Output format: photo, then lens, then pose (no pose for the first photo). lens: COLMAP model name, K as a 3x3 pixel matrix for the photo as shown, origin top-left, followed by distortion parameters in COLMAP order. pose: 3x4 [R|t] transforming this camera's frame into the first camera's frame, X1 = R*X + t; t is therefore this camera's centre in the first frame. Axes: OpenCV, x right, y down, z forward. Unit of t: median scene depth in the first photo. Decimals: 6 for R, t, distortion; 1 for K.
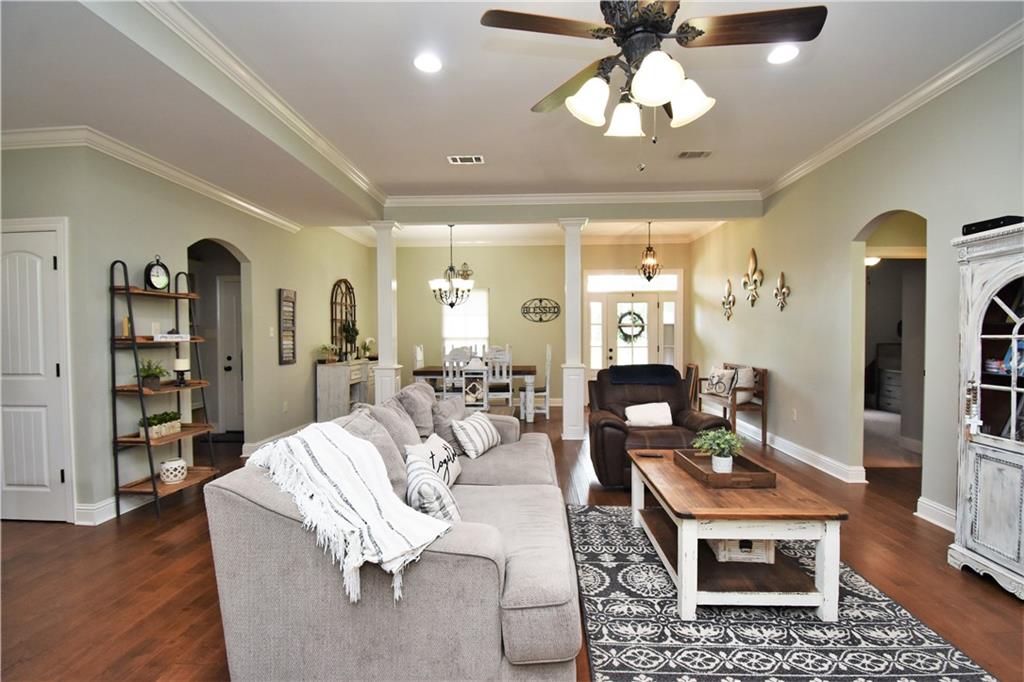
lens RADIAL K [[466.0, 0, 512.0], [0, 466.0, 341.0], [0, 0, 1]] dist [0.003512, -0.020184]
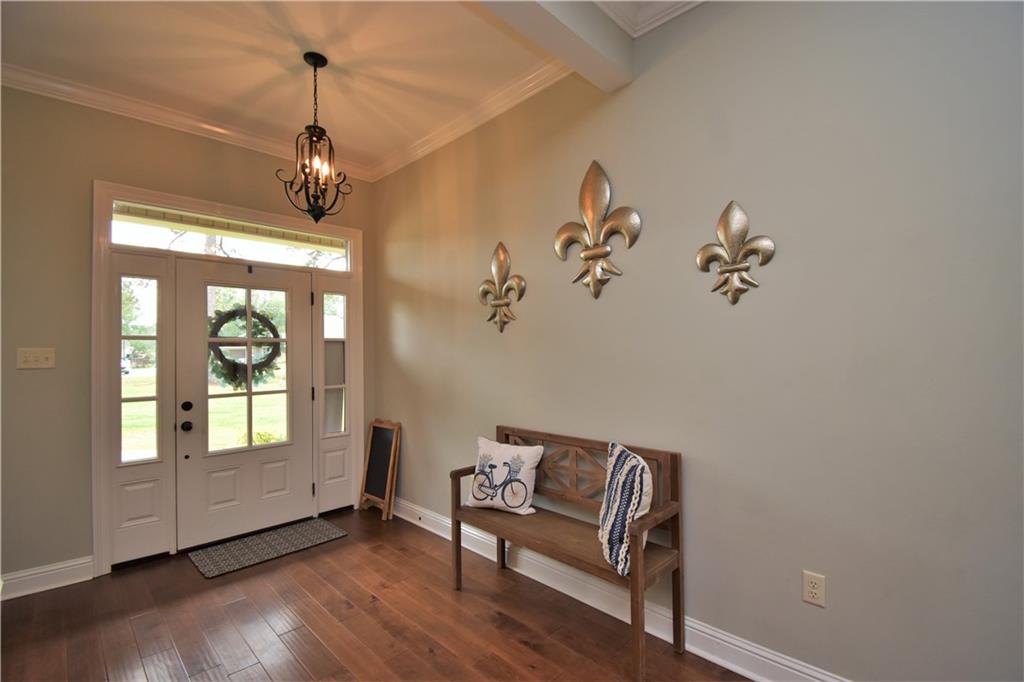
lens RADIAL K [[455.7, 0, 512.0], [0, 455.7, 341.0], [0, 0, 1]] dist [0.004113, -0.000026]
pose [[0.660172, 0.014771, 0.750969, 0.116197], [0.021045, 0.999050, -0.038152, -0.014998], [-0.750819, 0.040991, 0.659234, 0.605952]]
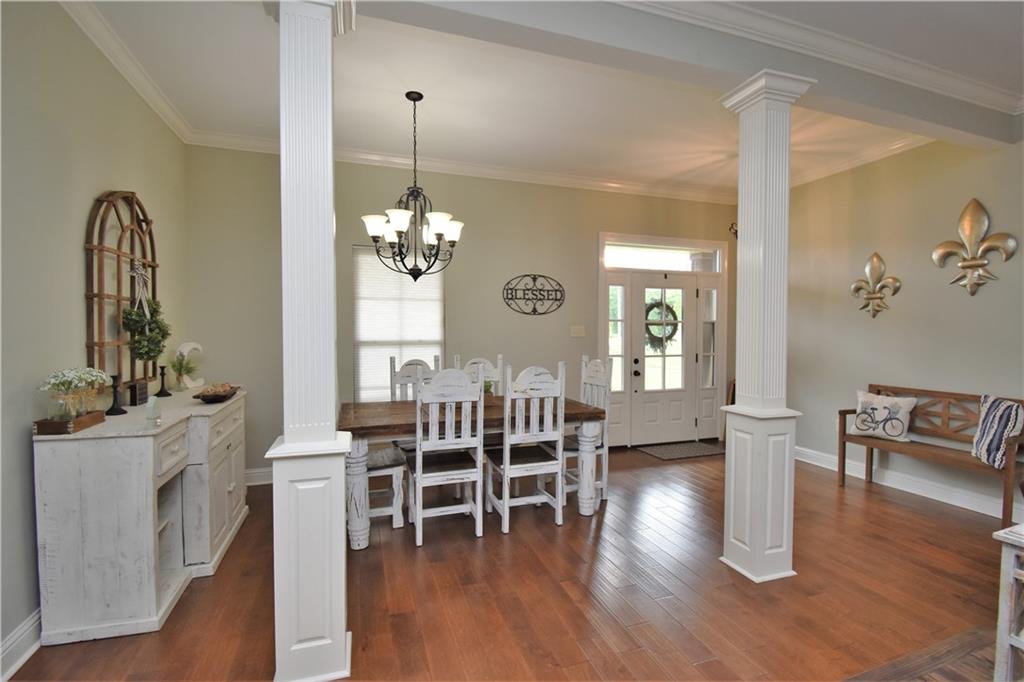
lens RADIAL K [[466.0, 0, 512.0], [0, 466.0, 341.0], [0, 0, 1]] dist [0.003512, -0.020184]
pose [[0.927157, -0.001328, 0.374671, -0.204558], [-0.000944, 0.999982, 0.005879, -0.012688], [-0.374673, -0.005804, 0.927139, 0.518536]]
